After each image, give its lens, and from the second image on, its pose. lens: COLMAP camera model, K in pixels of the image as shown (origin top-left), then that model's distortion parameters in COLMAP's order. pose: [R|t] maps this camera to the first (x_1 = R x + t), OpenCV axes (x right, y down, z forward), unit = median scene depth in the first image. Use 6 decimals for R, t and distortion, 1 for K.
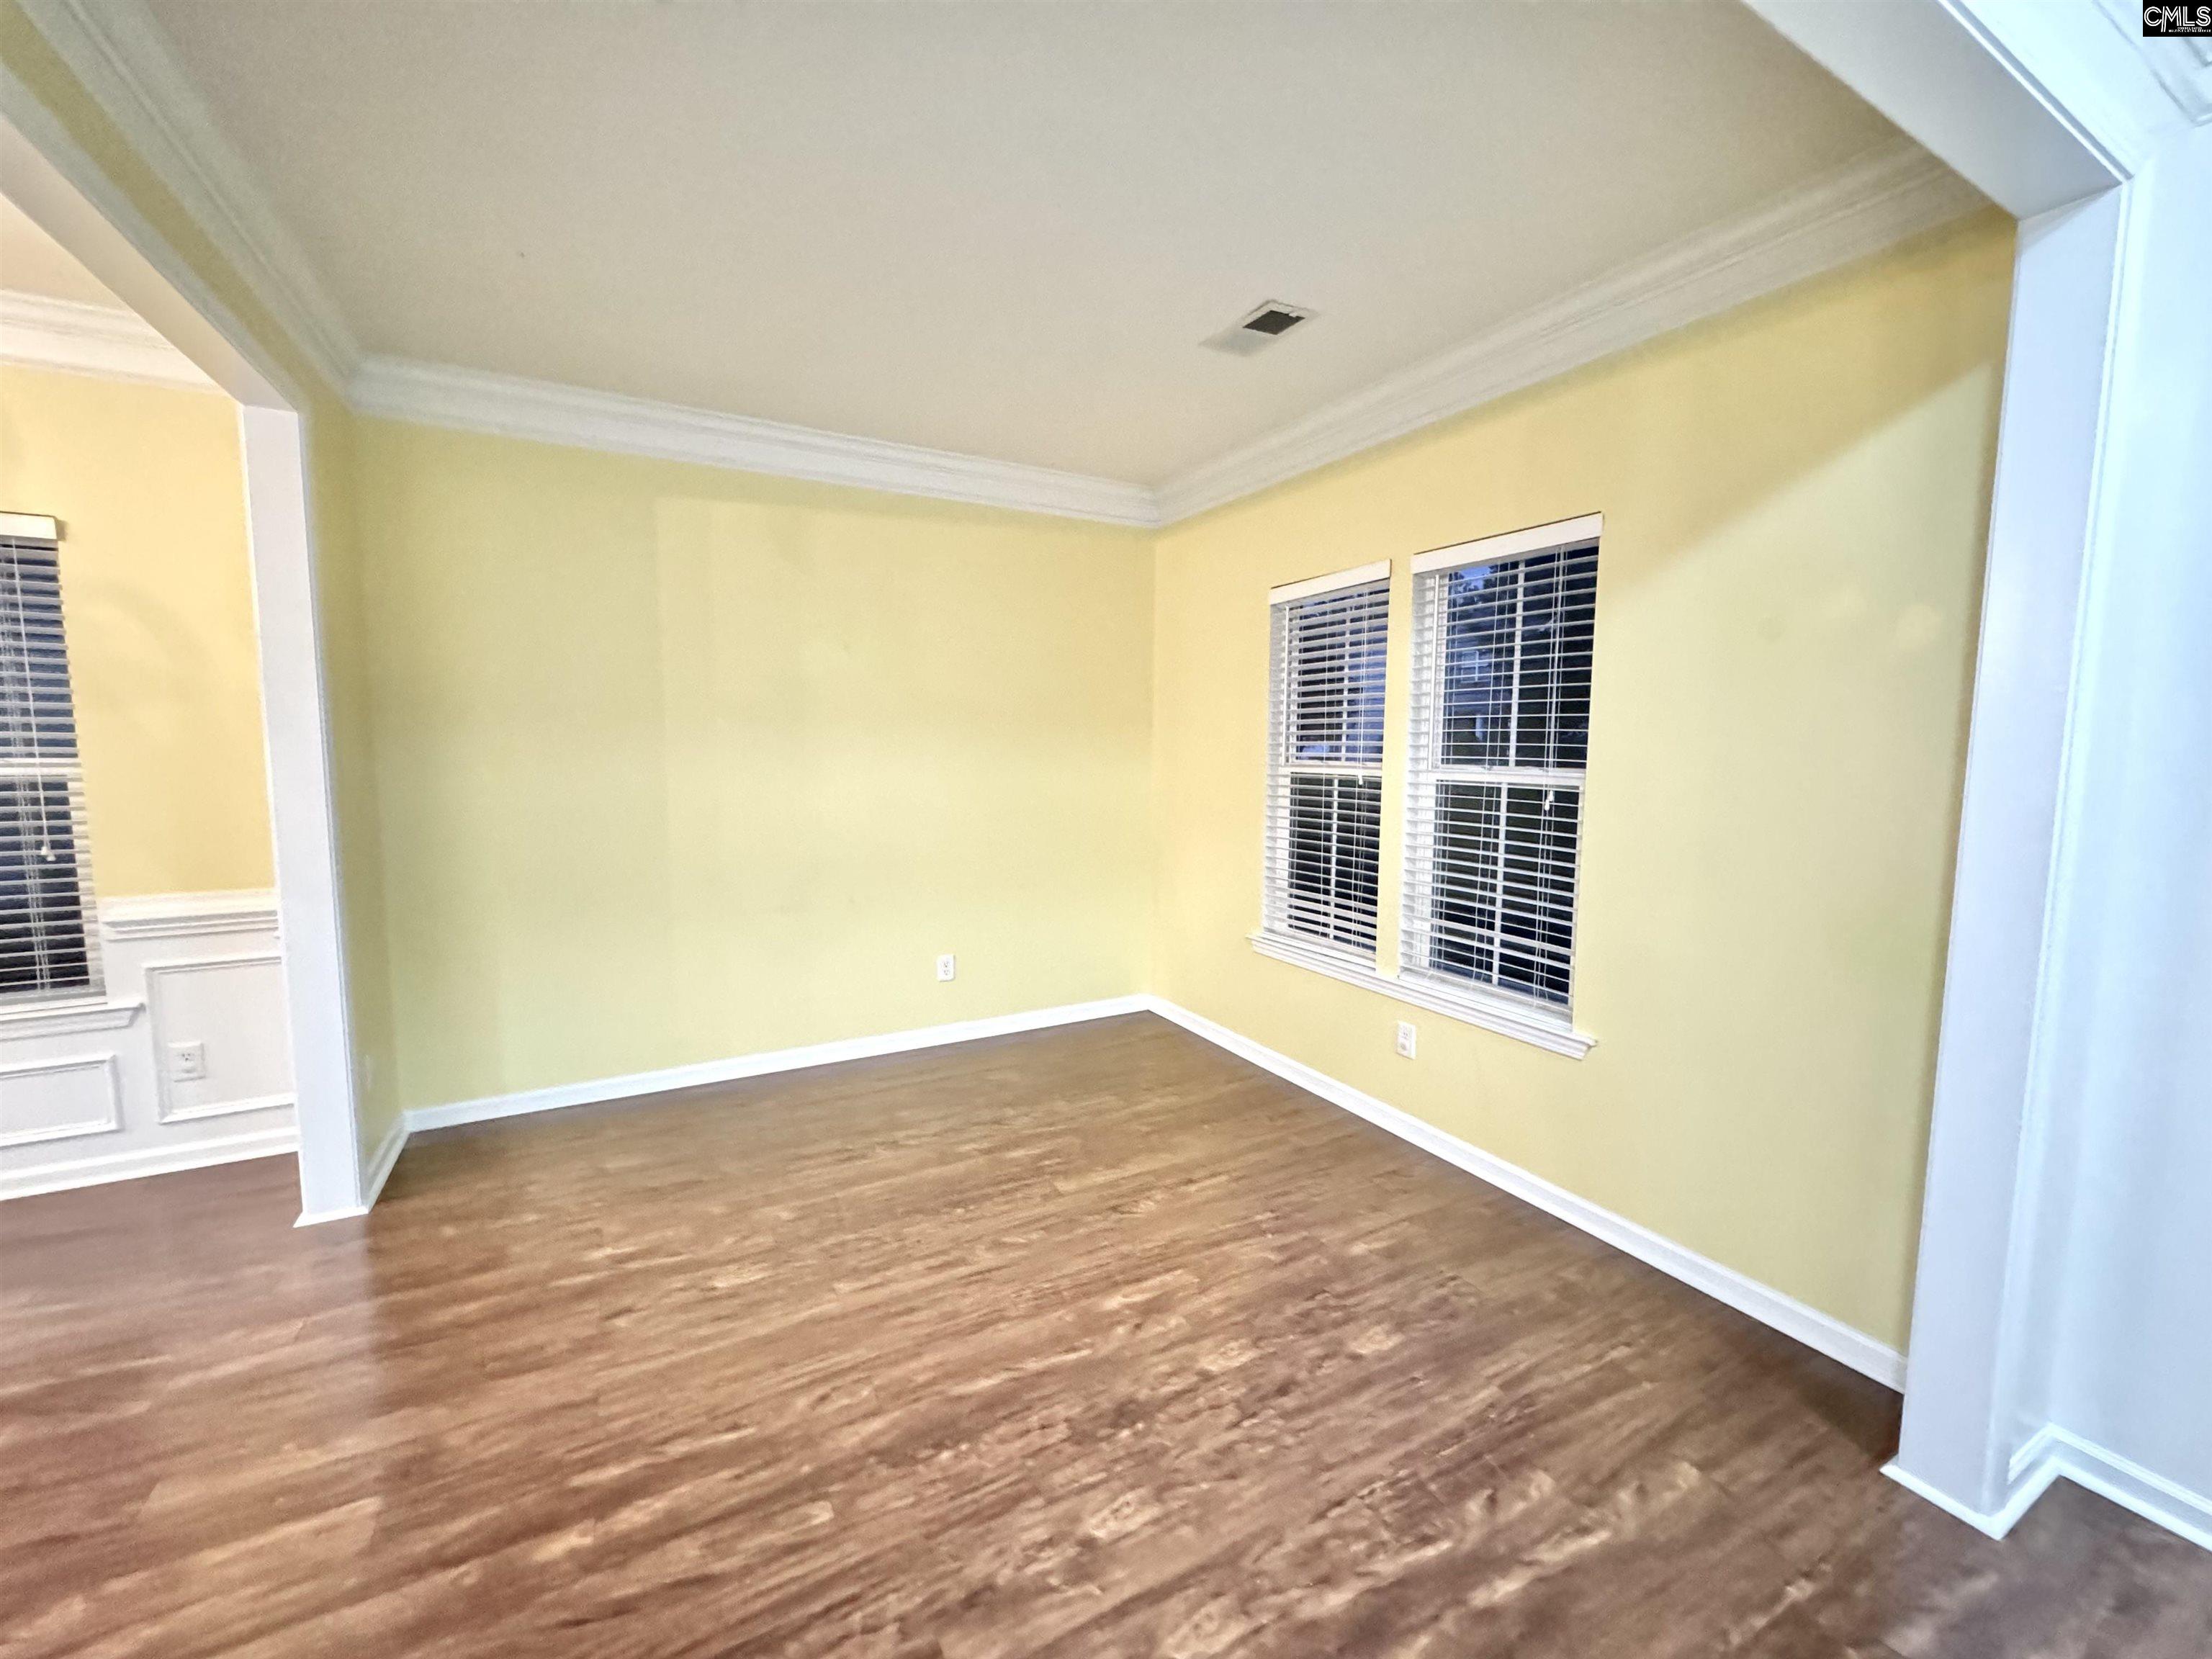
lens RADIAL K [[885.4, 0, 1103.2], [0, 885.4, 823.6], [0, 0, 1]] dist [-0.002063, 0.000918]
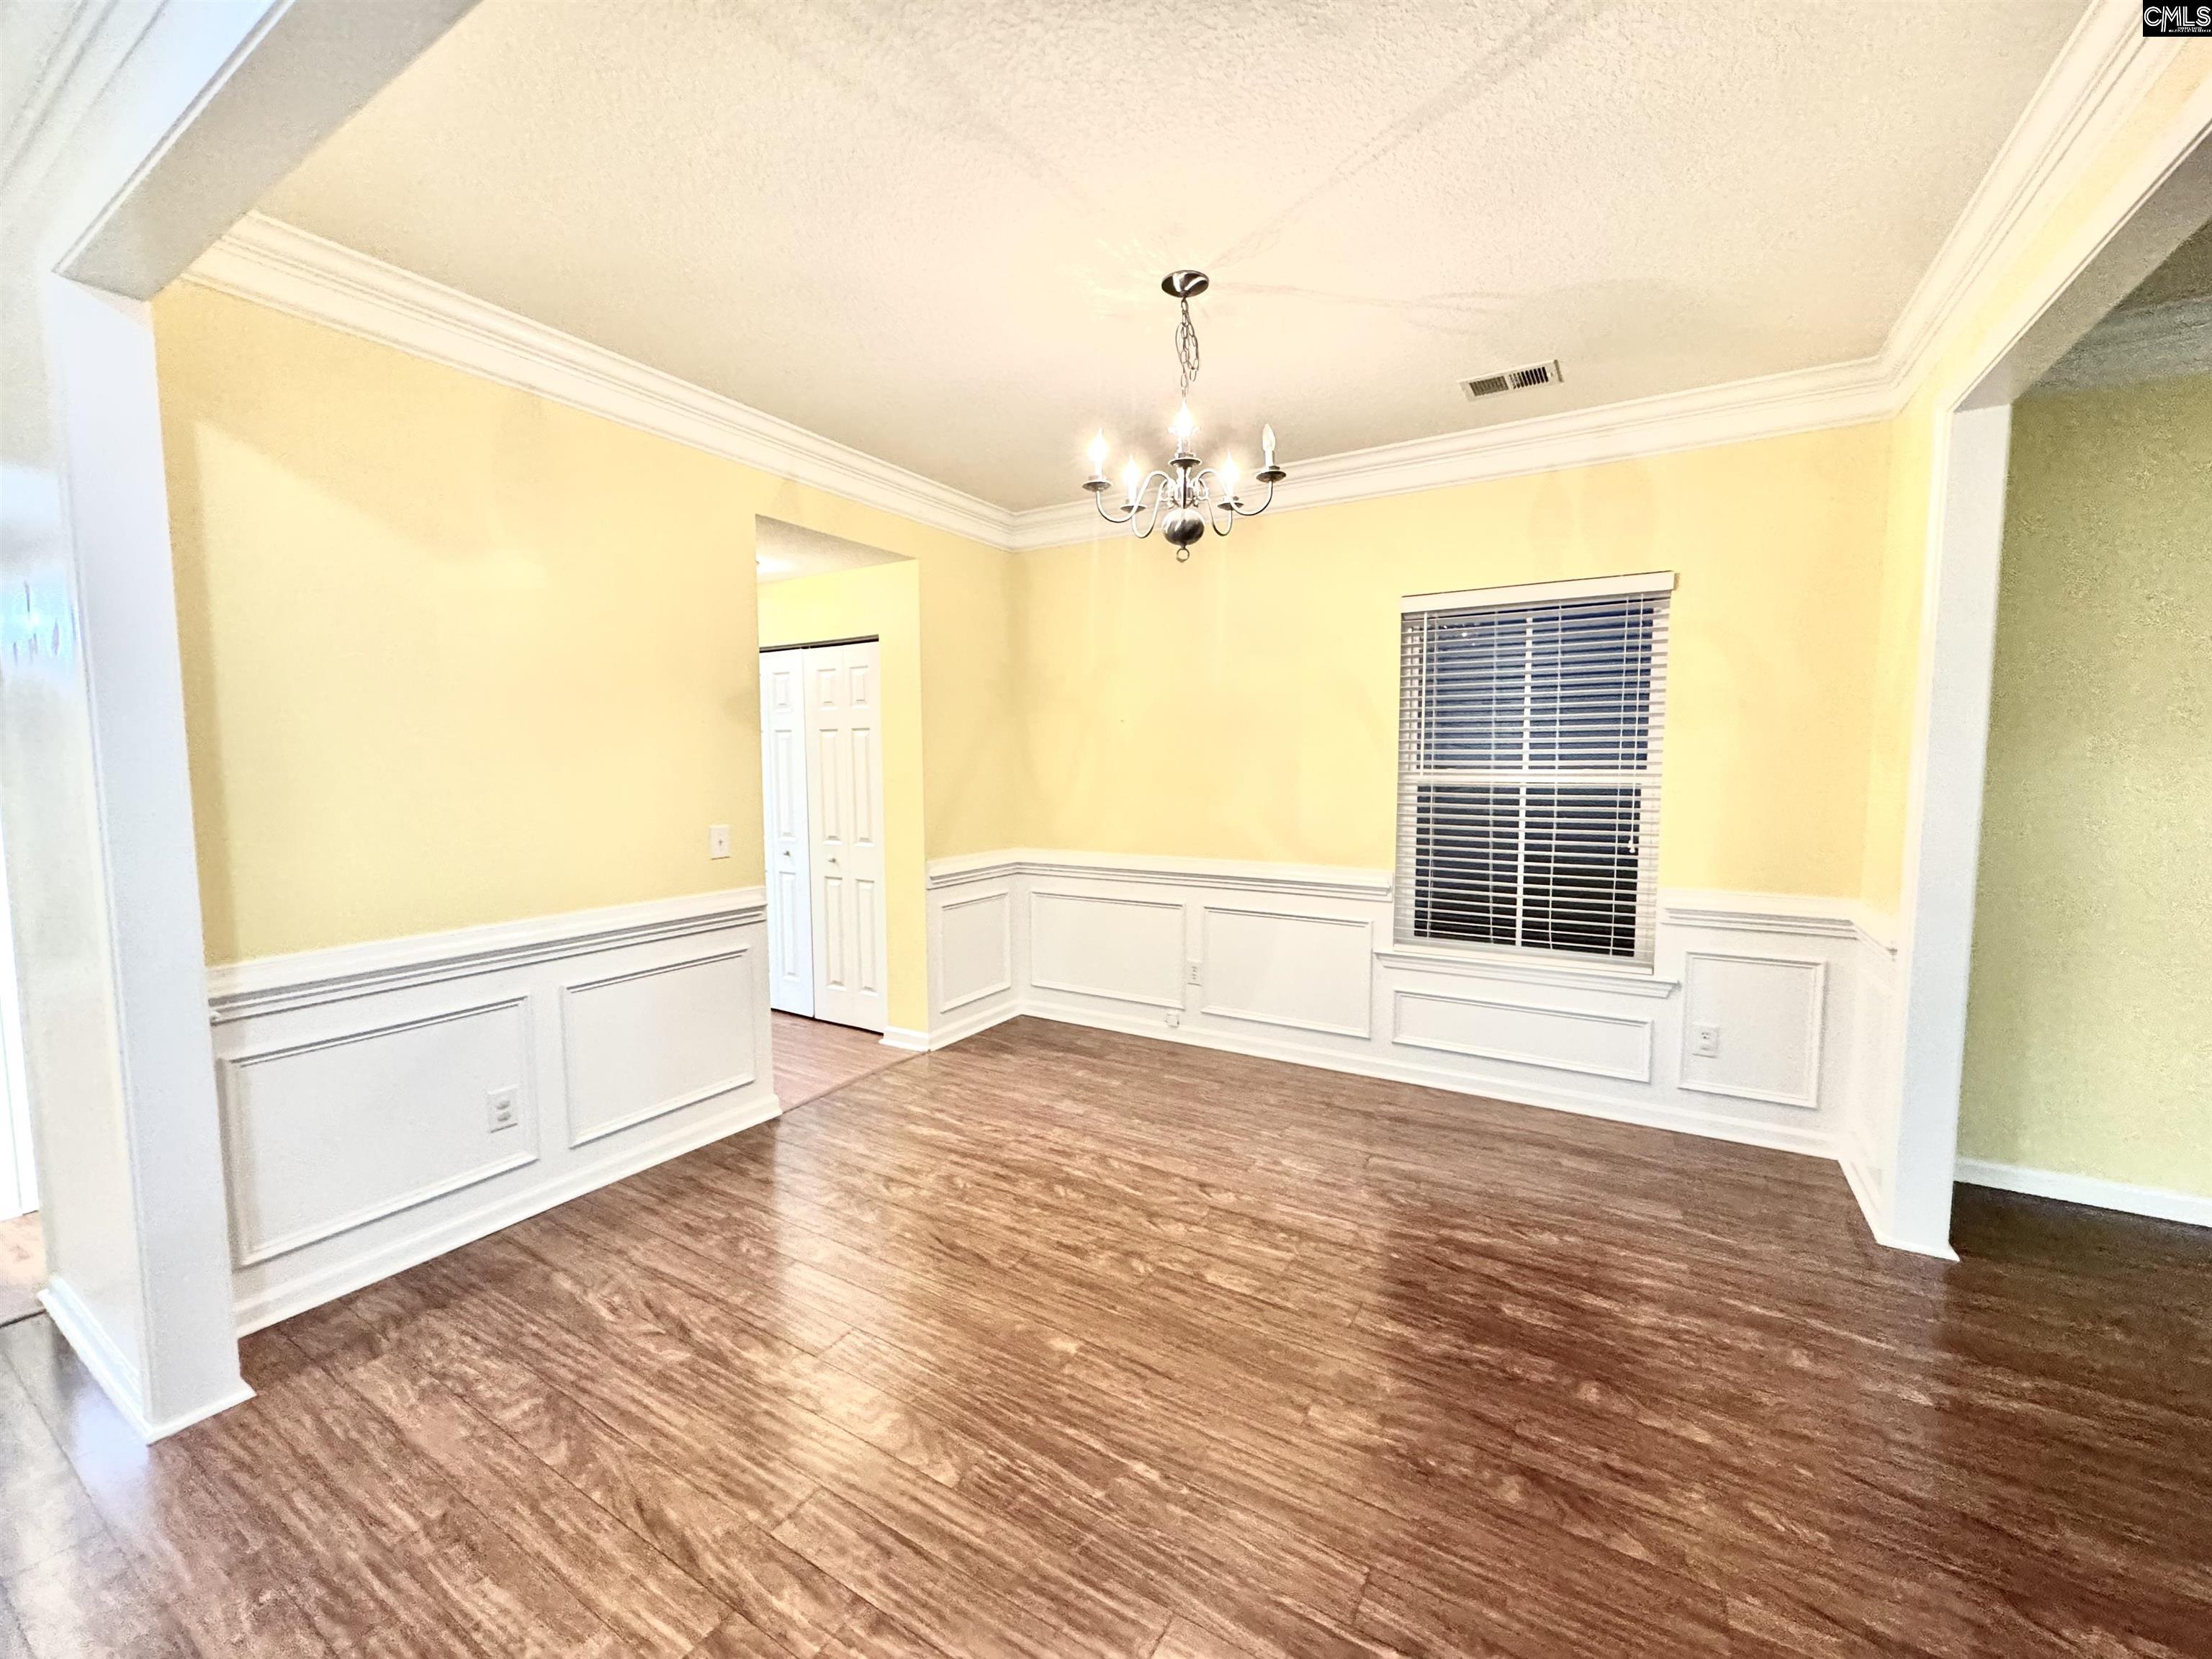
lens RADIAL K [[885.4, 0, 1103.2], [0, 885.4, 823.6], [0, 0, 1]] dist [-0.002063, 0.000918]
pose [[0.497298, 0.058267, -0.865621, -0.478150], [-0.074312, 0.996936, 0.024414, 0.025718], [0.864391, 0.052185, 0.500105, -0.251678]]
